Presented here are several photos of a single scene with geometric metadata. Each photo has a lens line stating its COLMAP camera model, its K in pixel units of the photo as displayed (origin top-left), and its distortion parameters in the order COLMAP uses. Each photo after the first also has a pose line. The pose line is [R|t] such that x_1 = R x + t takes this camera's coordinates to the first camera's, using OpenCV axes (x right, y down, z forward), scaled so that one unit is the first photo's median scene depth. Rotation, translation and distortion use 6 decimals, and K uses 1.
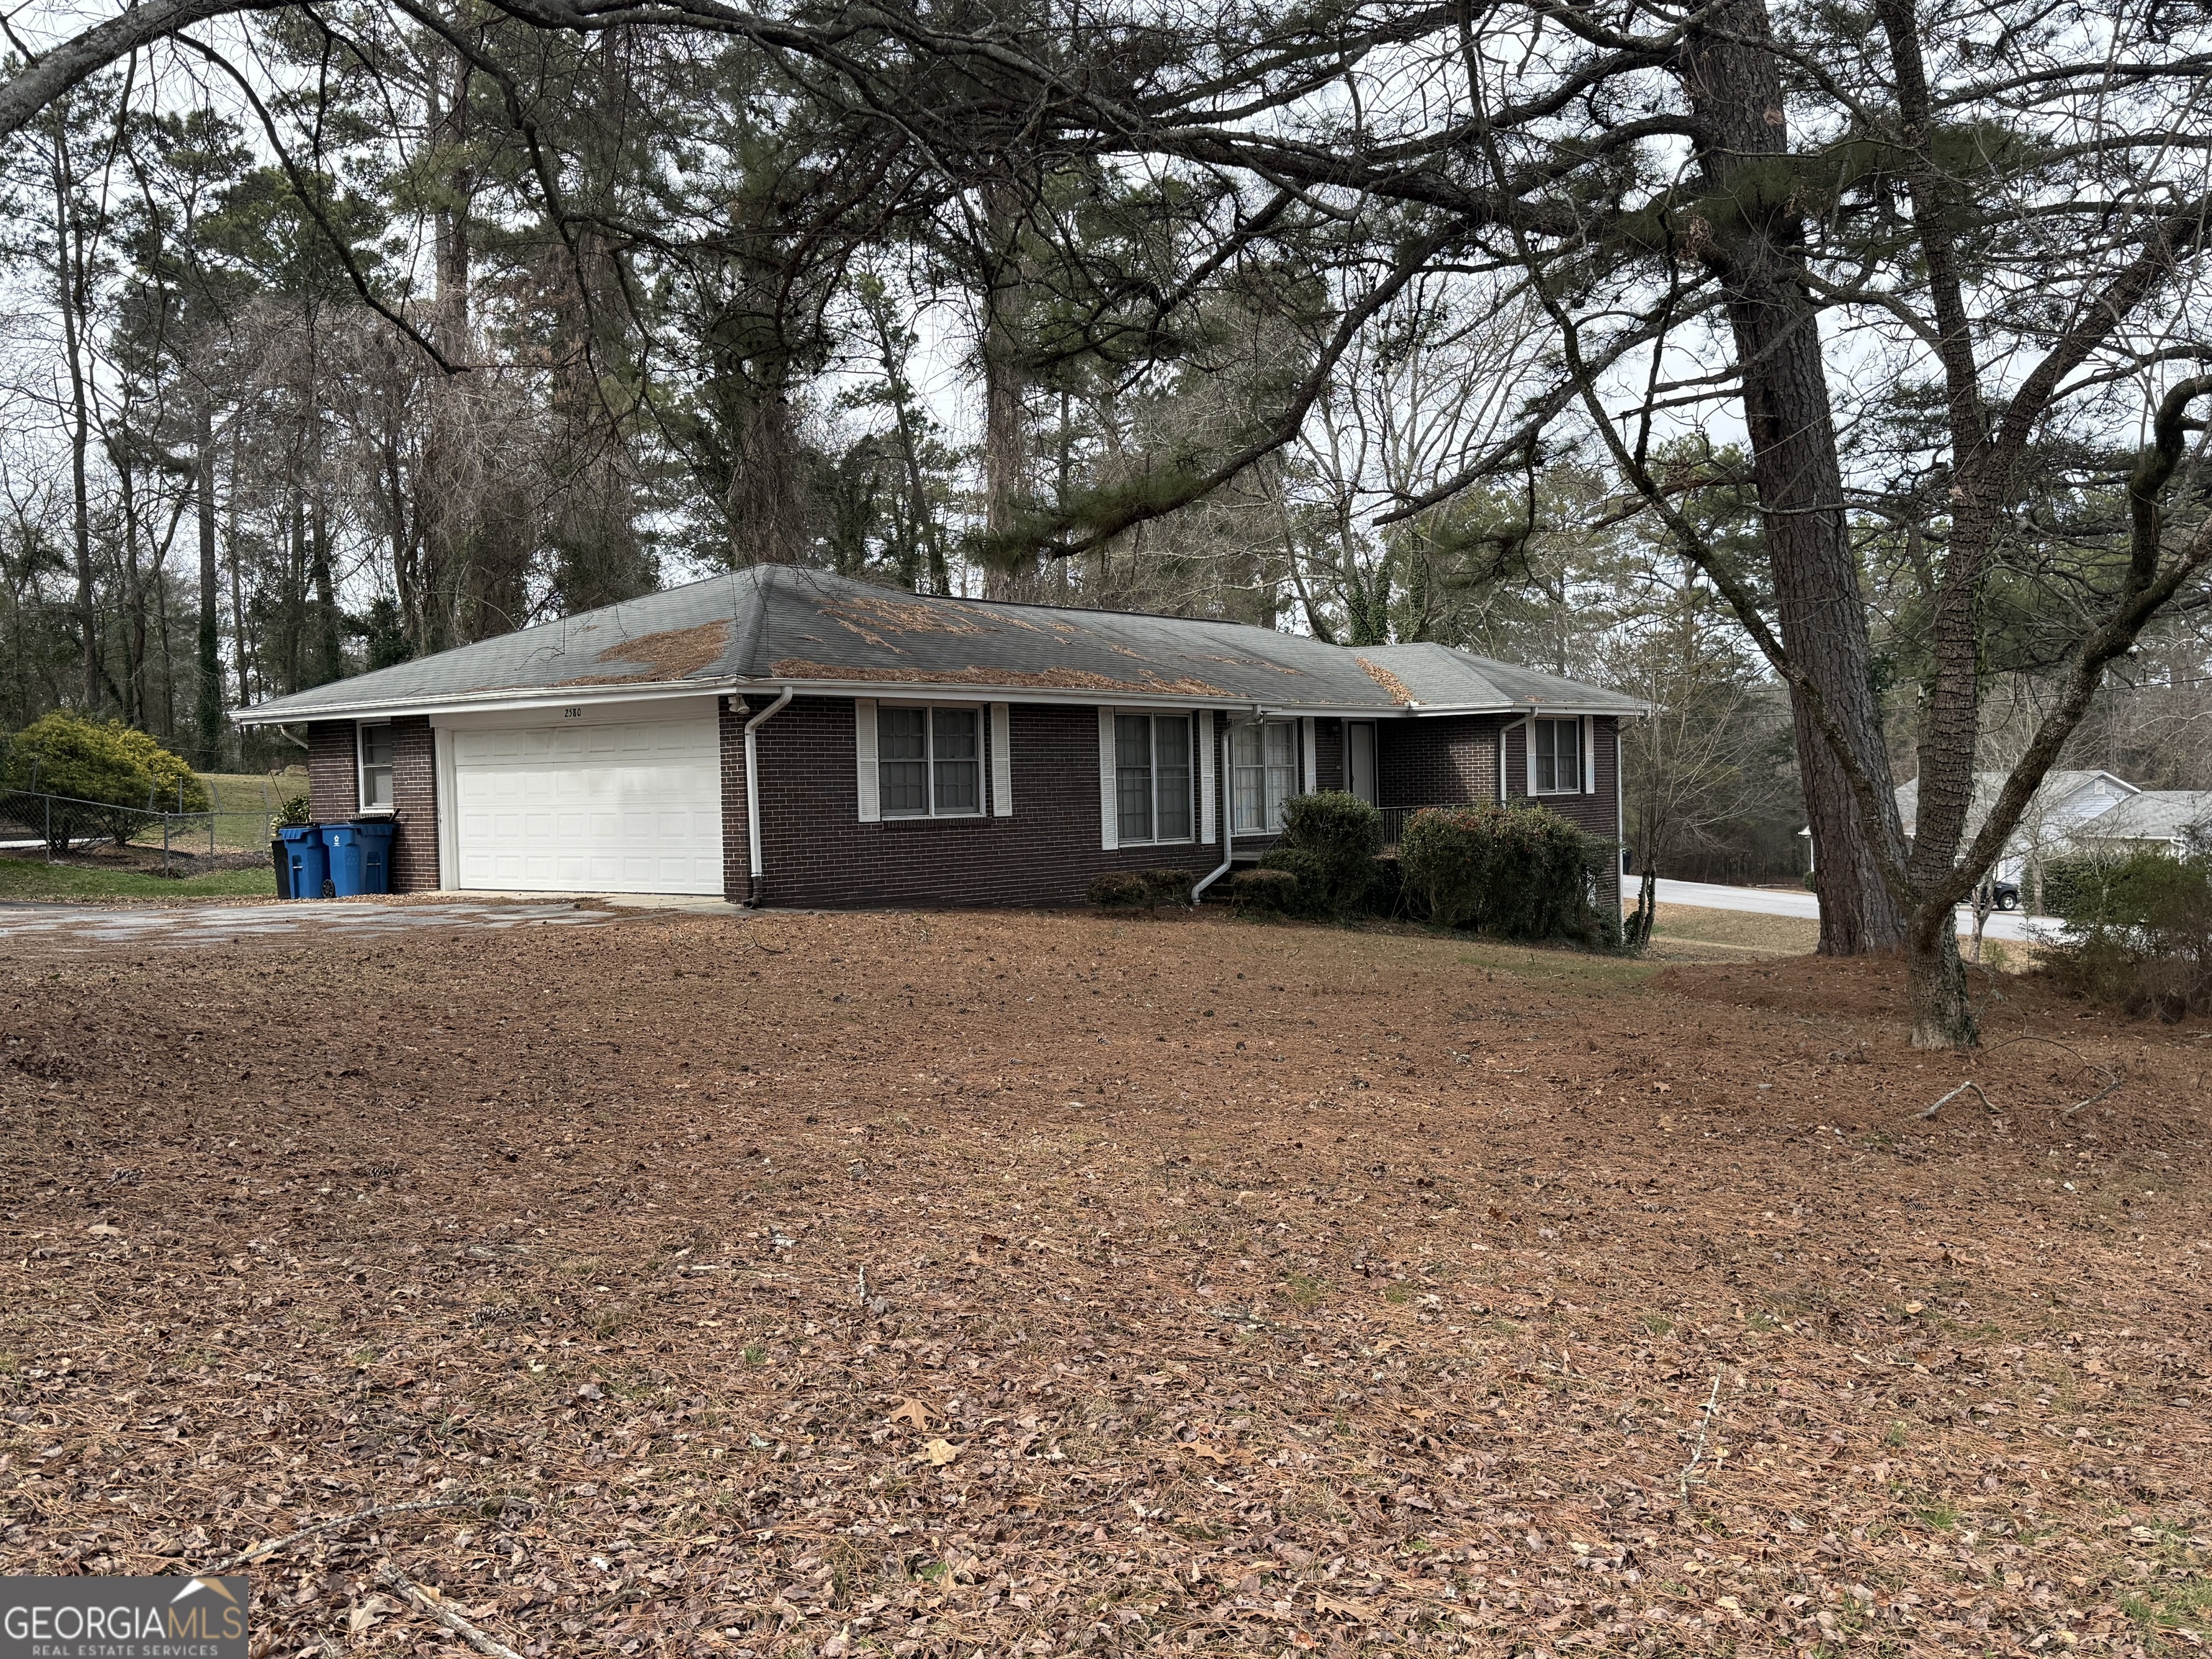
lens RADIAL K [[1931.0, 0, 1103.3], [0, 1931.0, 792.5], [0, 0, 1]] dist [0.129595, -0.226009]
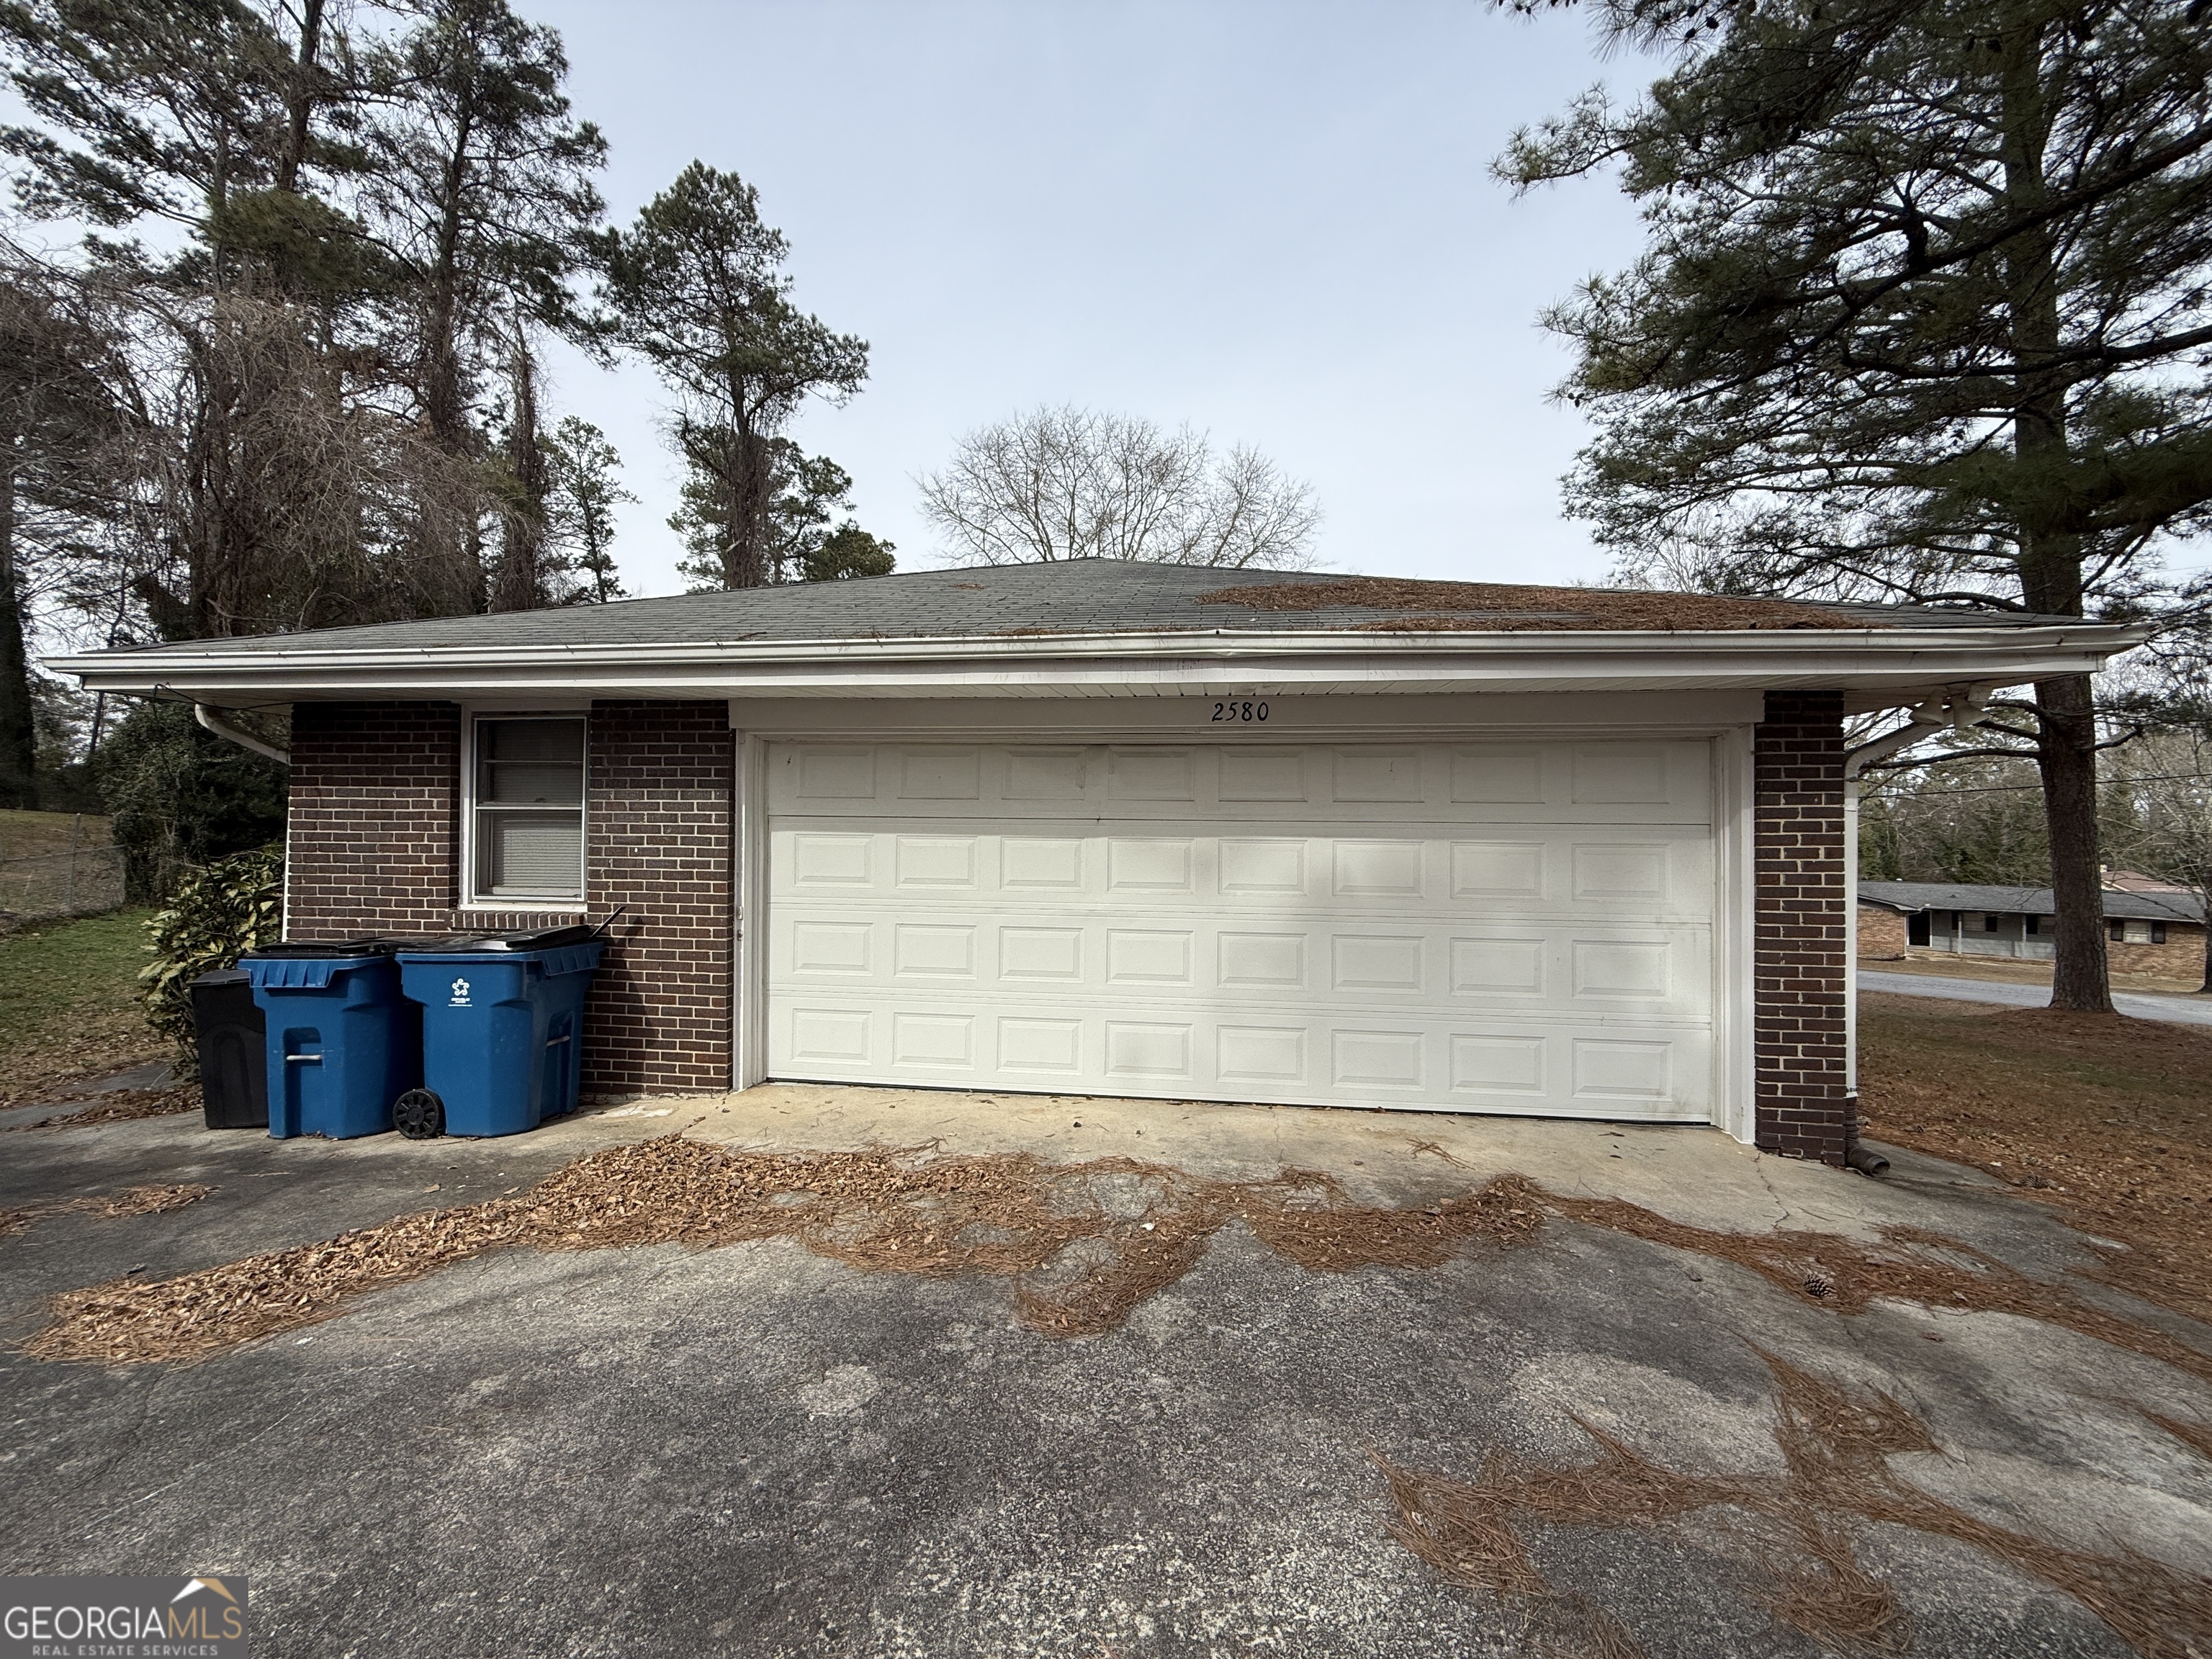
lens RADIAL K [[875.1, 0, 1109.8], [0, 875.1, 823.6], [0, 0, 1]] dist [0.001369, 0.000358]
pose [[0.857048, 0.037941, 0.513837, -0.371149], [-0.026863, 0.999219, -0.028976, -0.007875], [-0.514535, 0.011030, 0.857398, 0.781360]]
